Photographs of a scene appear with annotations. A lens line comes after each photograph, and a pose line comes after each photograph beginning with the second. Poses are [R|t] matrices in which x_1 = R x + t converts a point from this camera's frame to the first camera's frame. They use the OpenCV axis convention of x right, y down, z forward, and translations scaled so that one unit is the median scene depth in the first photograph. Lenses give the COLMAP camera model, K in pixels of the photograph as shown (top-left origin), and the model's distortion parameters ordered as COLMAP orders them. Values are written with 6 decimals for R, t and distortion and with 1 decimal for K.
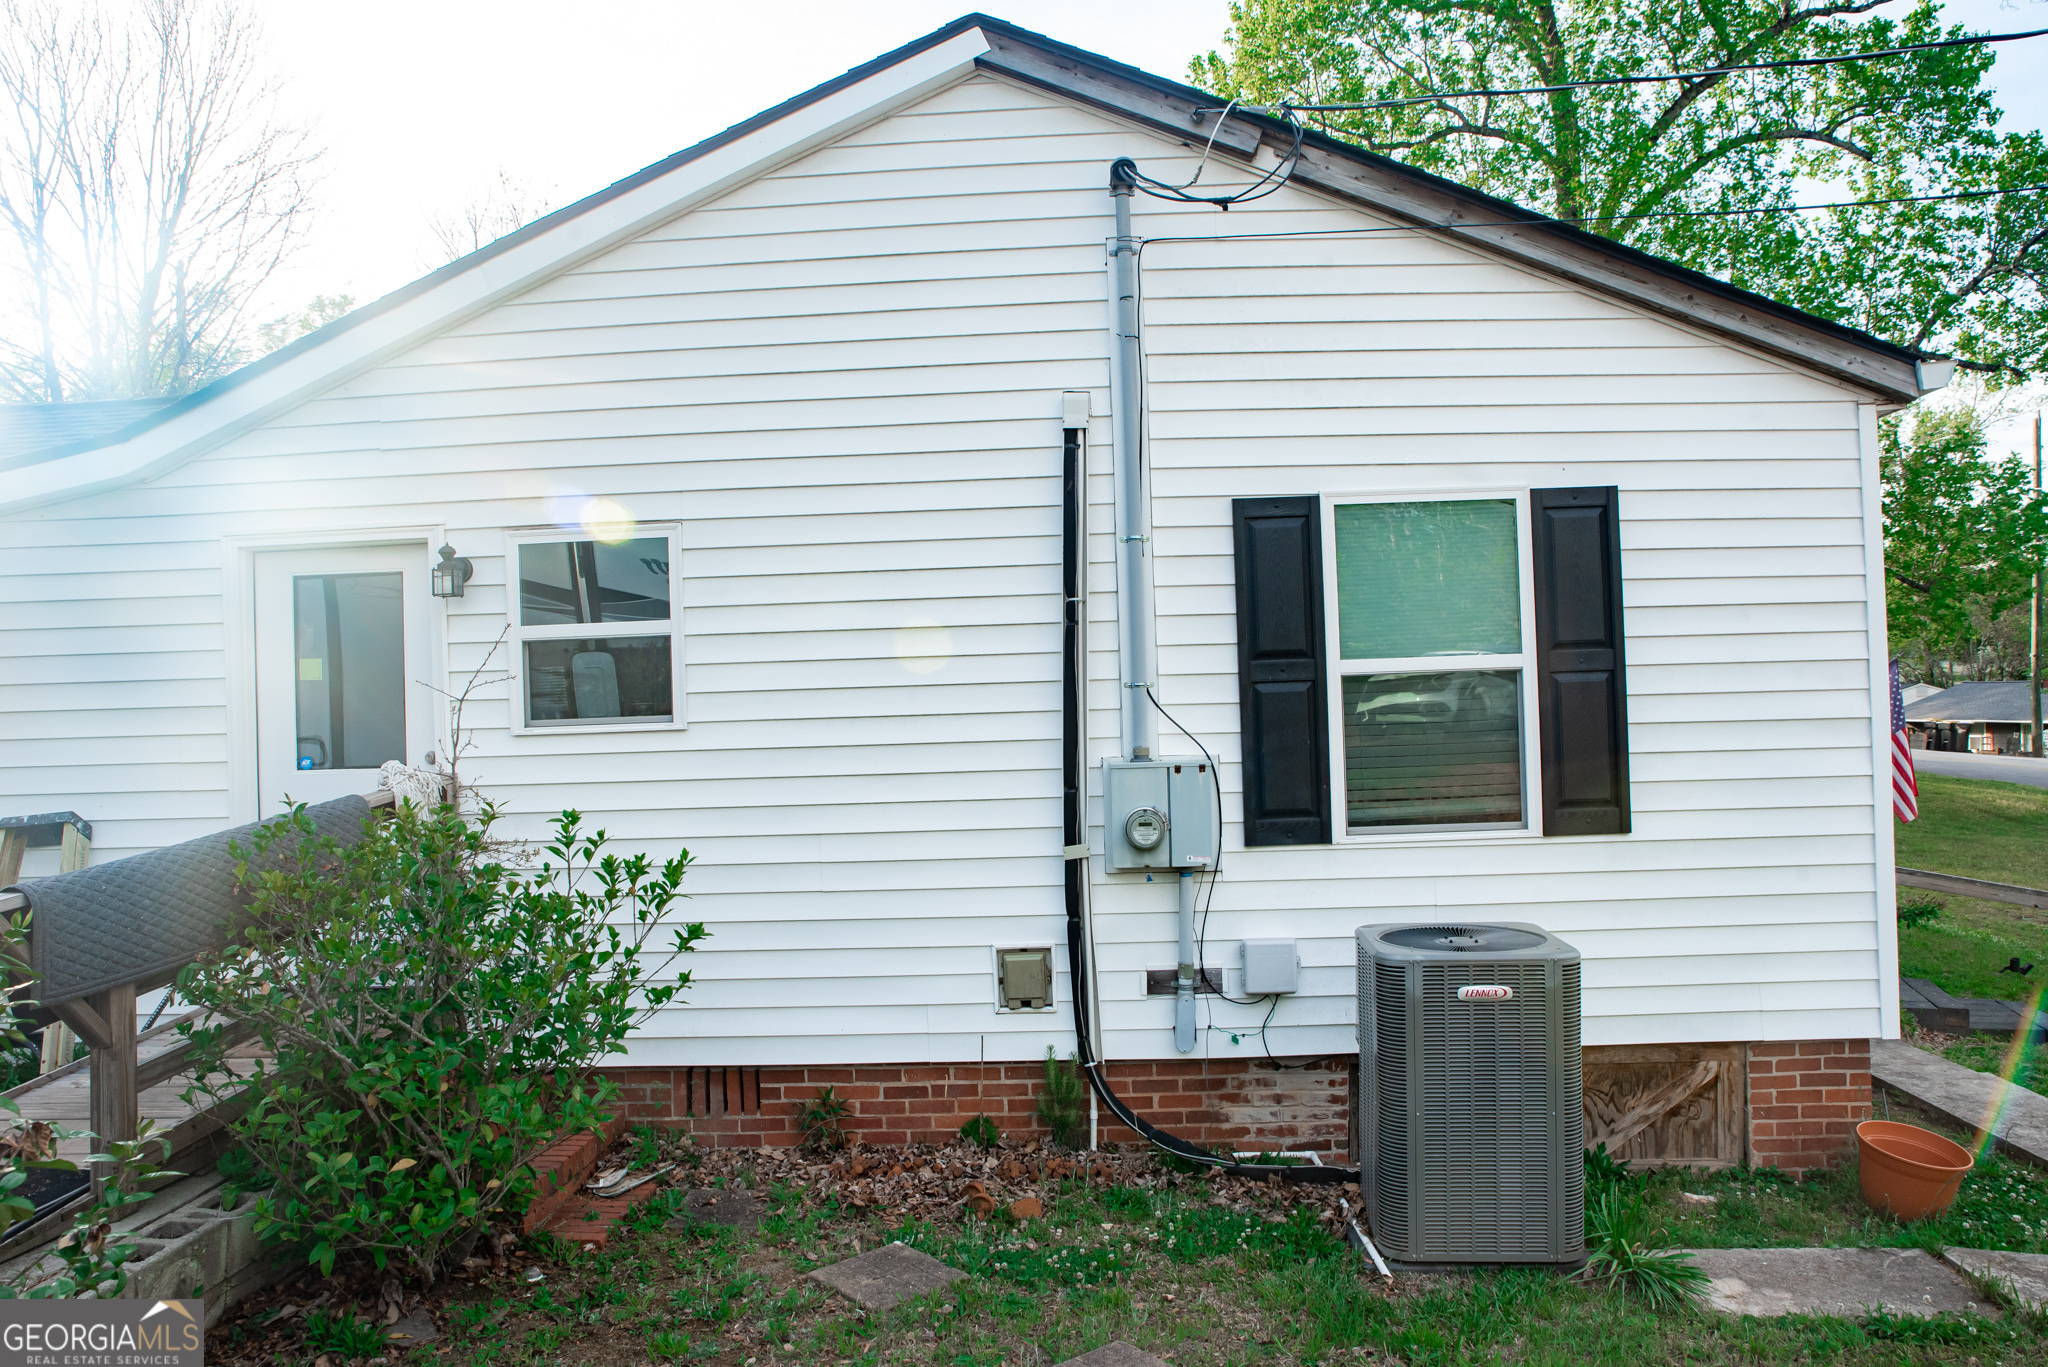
lens RADIAL K [[1383.4, 0, 1028.3], [0, 1383.4, 675.3], [0, 0, 1]] dist [-0.107135, 0.091645]
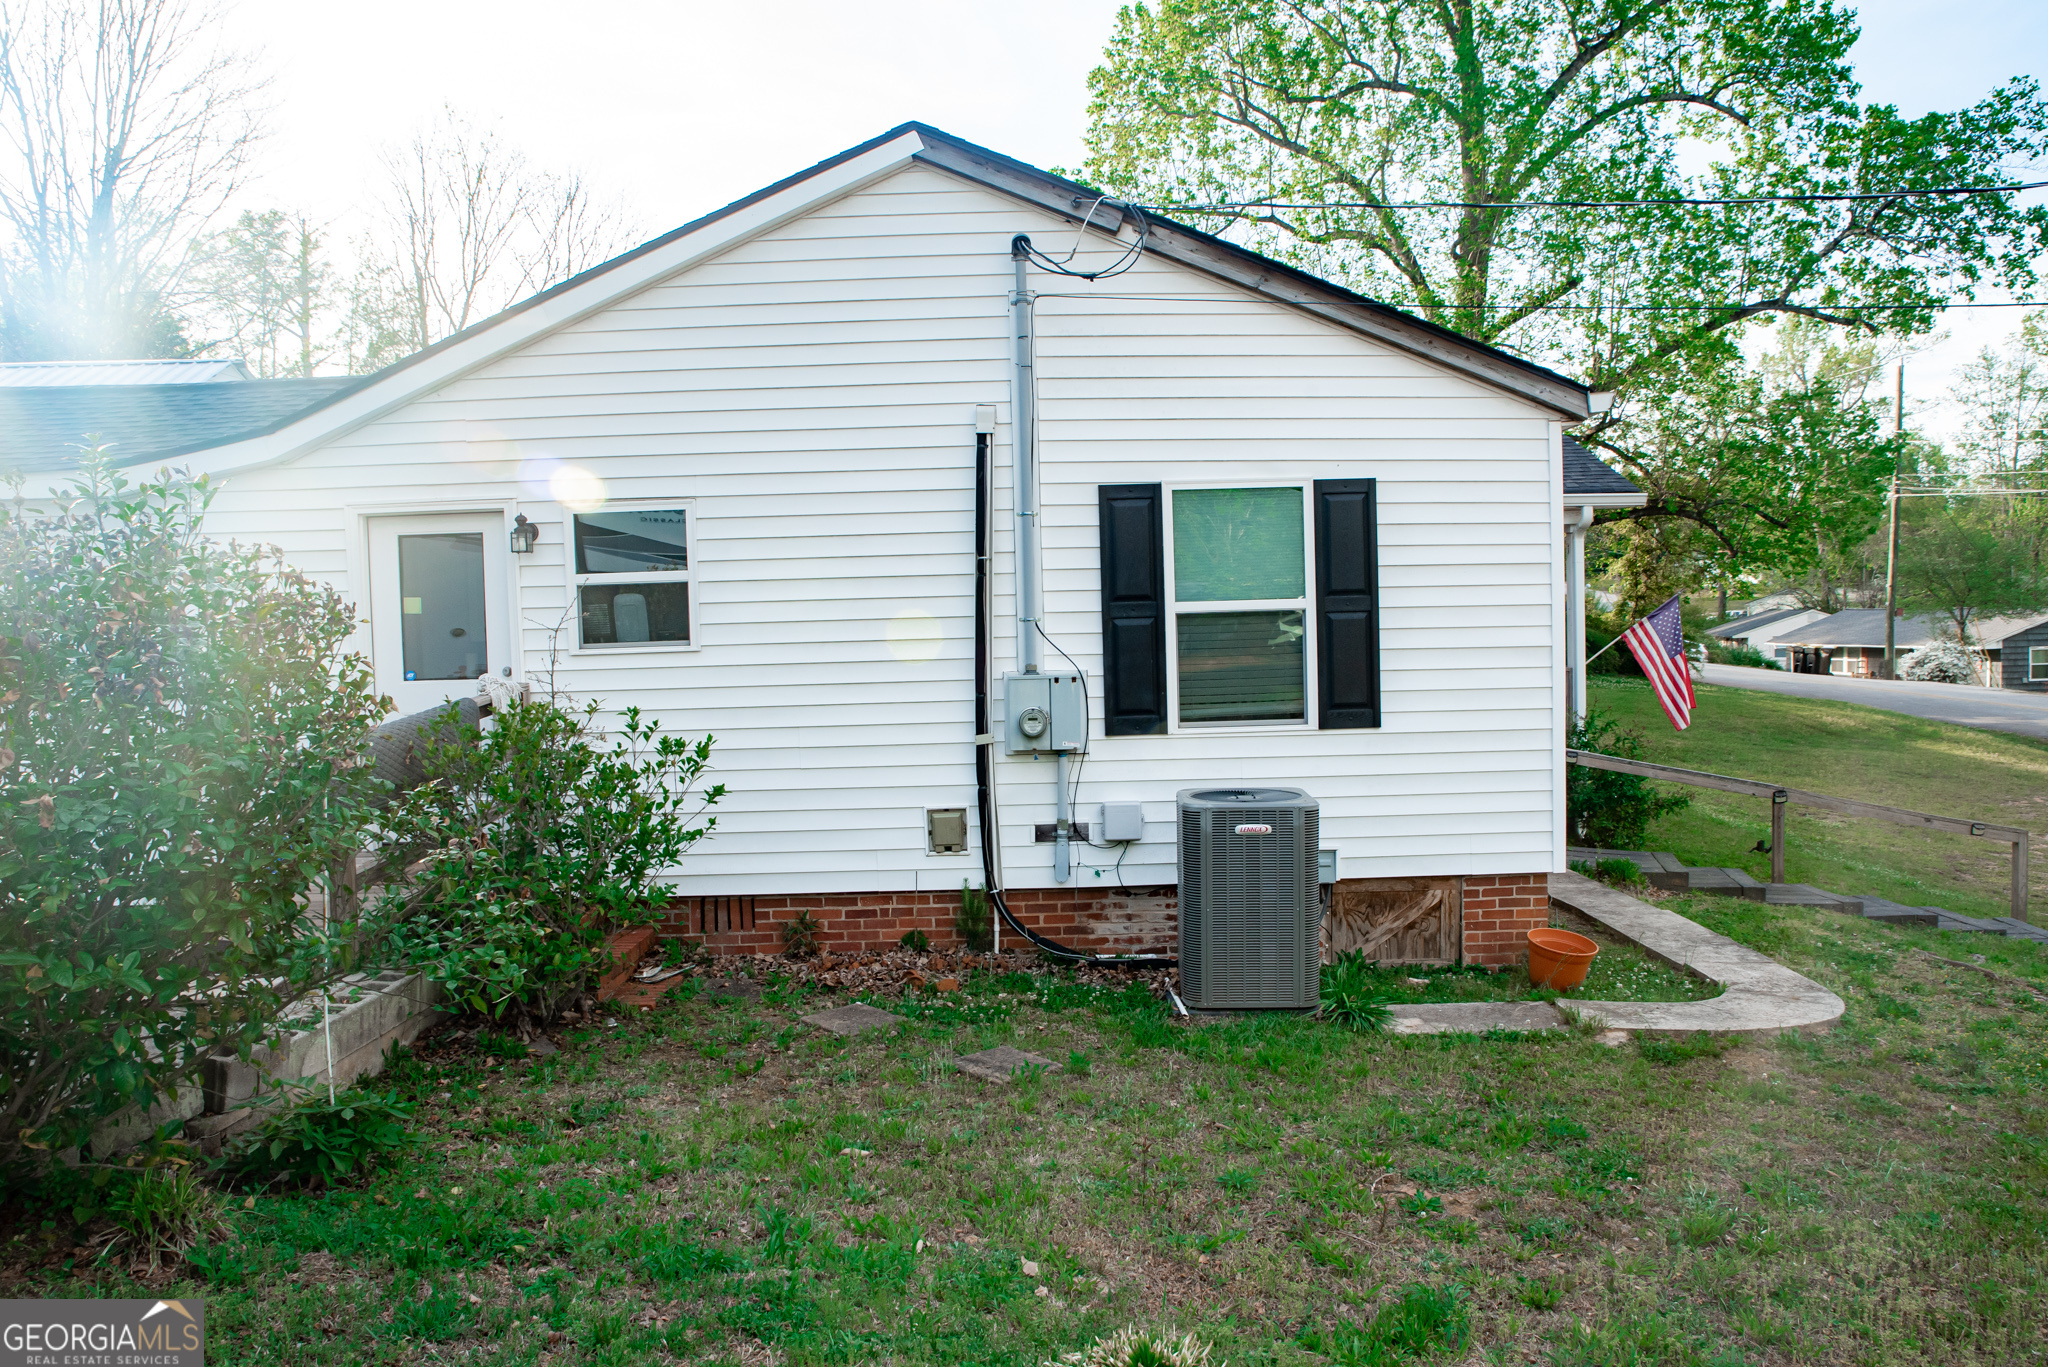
lens RADIAL K [[1383.4, 0, 1028.3], [0, 1383.4, 675.3], [0, 0, 1]] dist [-0.107135, 0.091645]
pose [[0.998872, 0.002727, 0.047401, 0.012717], [-0.005518, 0.998252, 0.058849, -0.018698], [-0.047158, -0.059044, 0.997141, -0.386525]]
